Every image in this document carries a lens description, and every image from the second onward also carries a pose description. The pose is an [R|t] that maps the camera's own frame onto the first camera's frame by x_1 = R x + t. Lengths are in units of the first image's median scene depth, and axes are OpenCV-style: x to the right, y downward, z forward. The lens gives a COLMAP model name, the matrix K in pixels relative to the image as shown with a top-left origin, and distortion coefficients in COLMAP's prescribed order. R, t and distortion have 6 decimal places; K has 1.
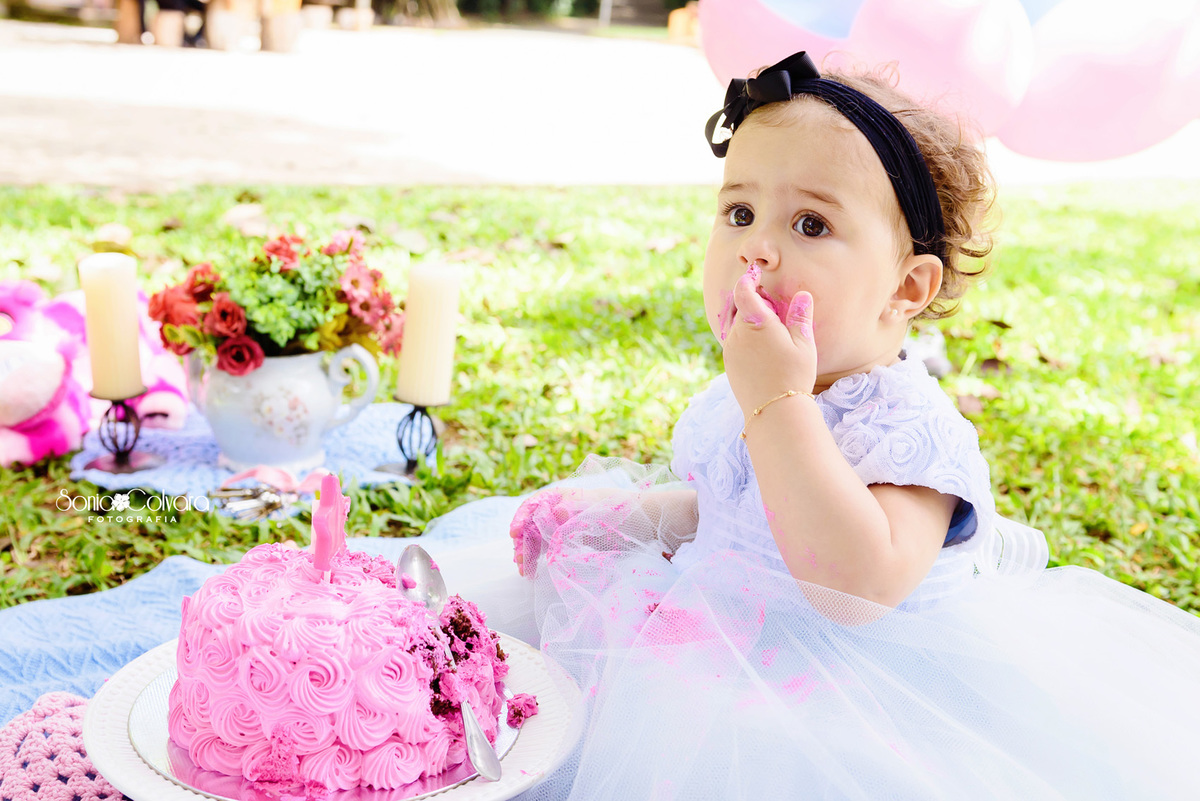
lens RADIAL K [[1190.6, 0, 600.2], [0, 1190.6, 404.6], [0, 0, 1]] dist [-0.025704, 0.000000]
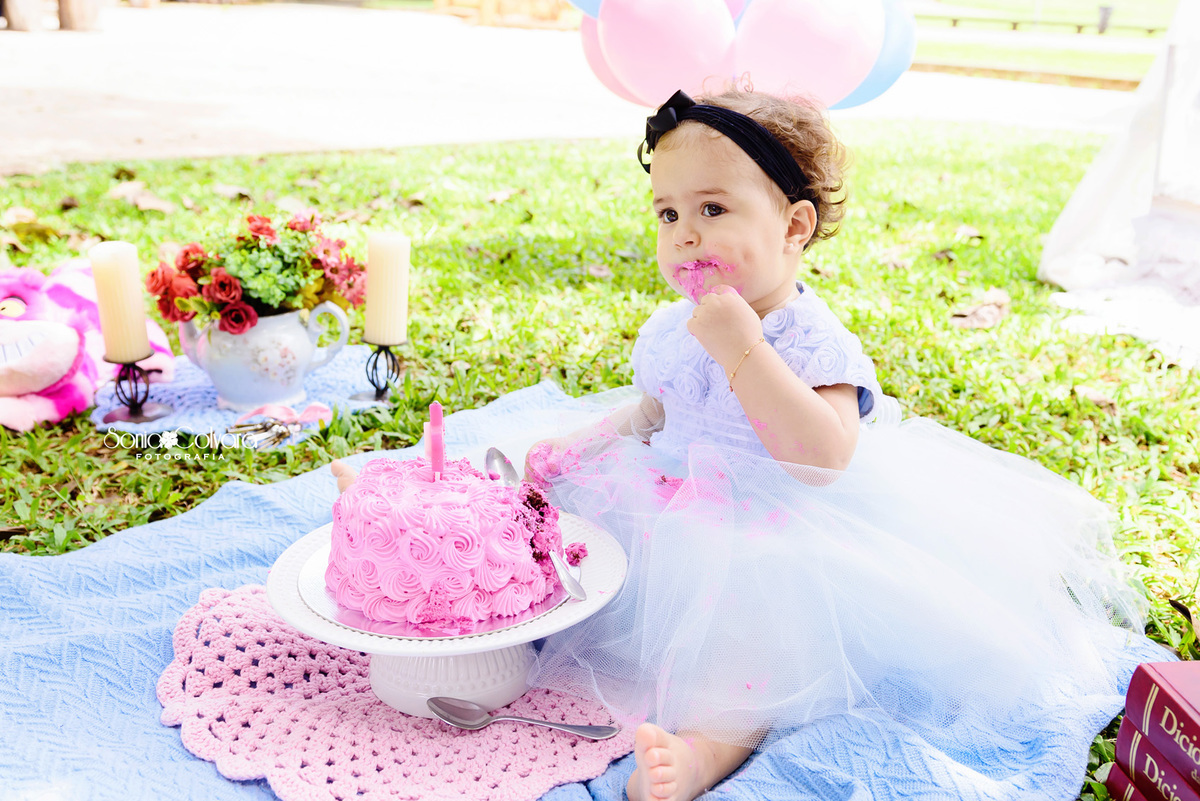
lens RADIAL K [[1003.6, 0, 600.0], [0, 1003.6, 398.1], [0, 0, 1]] dist [-0.035105, 0.009733]
pose [[0.975411, -0.095197, 0.198776, -0.149937], [0.079414, 0.993131, 0.085937, -0.017606], [-0.205591, -0.068039, 0.976270, -0.098000]]
